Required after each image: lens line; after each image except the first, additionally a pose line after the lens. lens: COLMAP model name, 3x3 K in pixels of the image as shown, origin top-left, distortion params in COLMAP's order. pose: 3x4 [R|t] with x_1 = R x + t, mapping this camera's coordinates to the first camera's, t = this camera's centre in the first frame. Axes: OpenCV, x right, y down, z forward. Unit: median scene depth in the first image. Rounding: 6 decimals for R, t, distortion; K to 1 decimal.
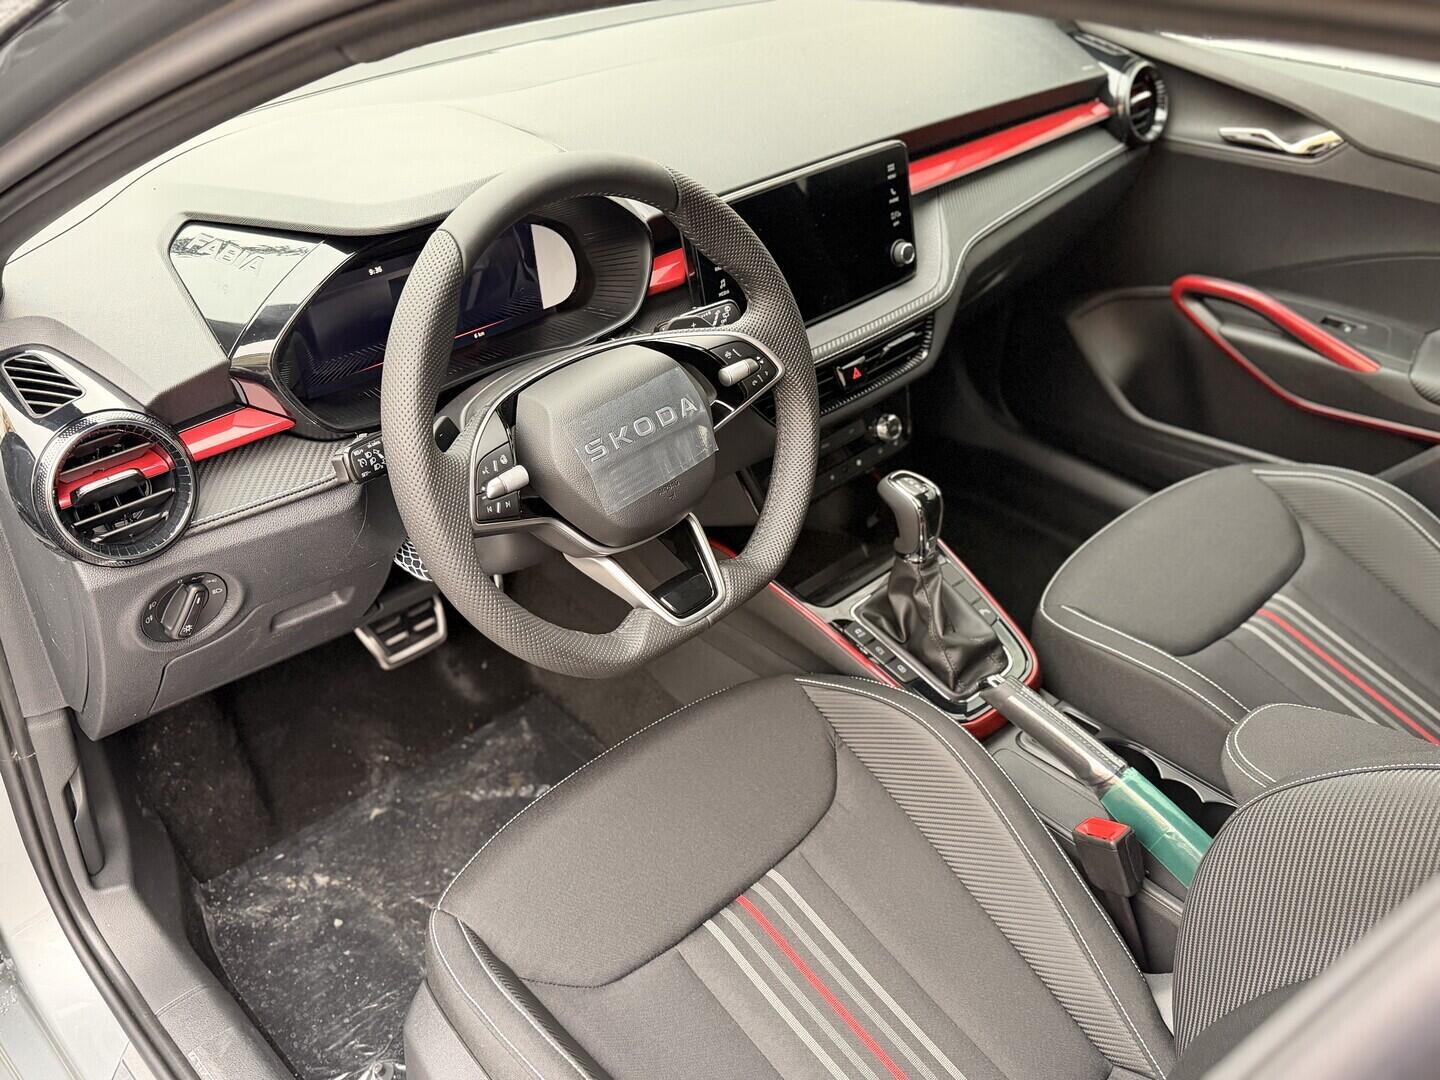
lens RADIAL K [[1241.3, 0, 718.6], [0, 1241.3, 564.4], [0, 0, 1]] dist [0.182725, -0.408053]
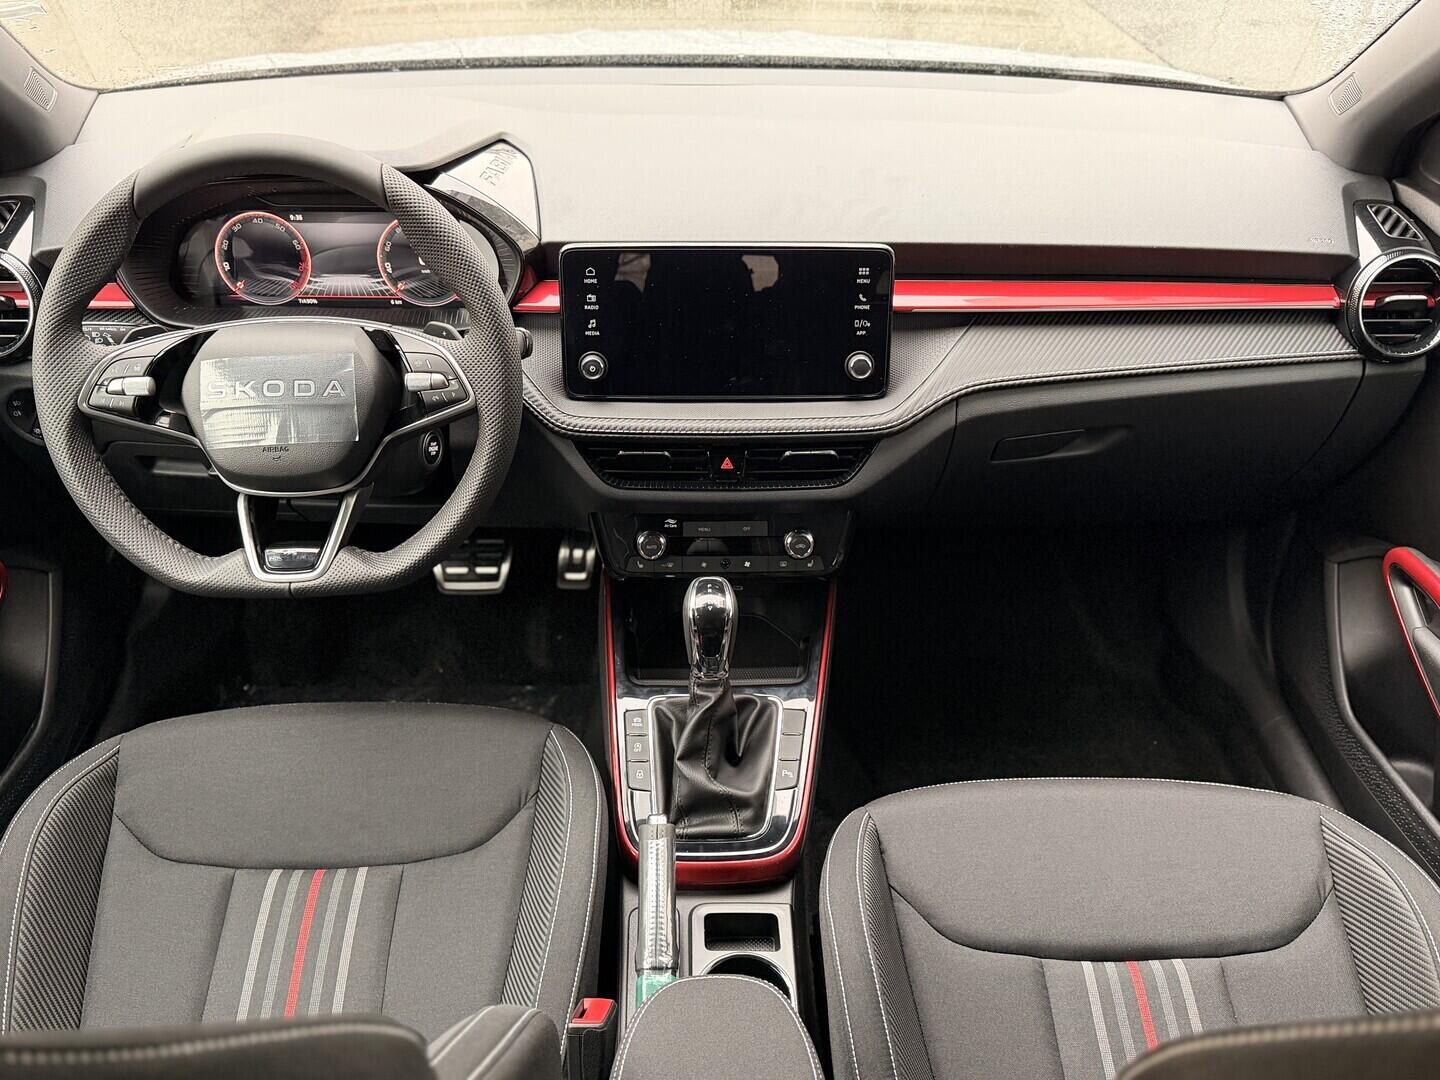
lens RADIAL K [[1241.3, 0, 718.6], [0, 1241.3, 564.4], [0, 0, 1]] dist [0.182725, -0.408053]
pose [[0.733467, 0.374169, -0.567471, 0.634126], [-0.402643, 0.911786, 0.080774, -0.150694], [0.547636, 0.169243, 0.819422, 0.238084]]
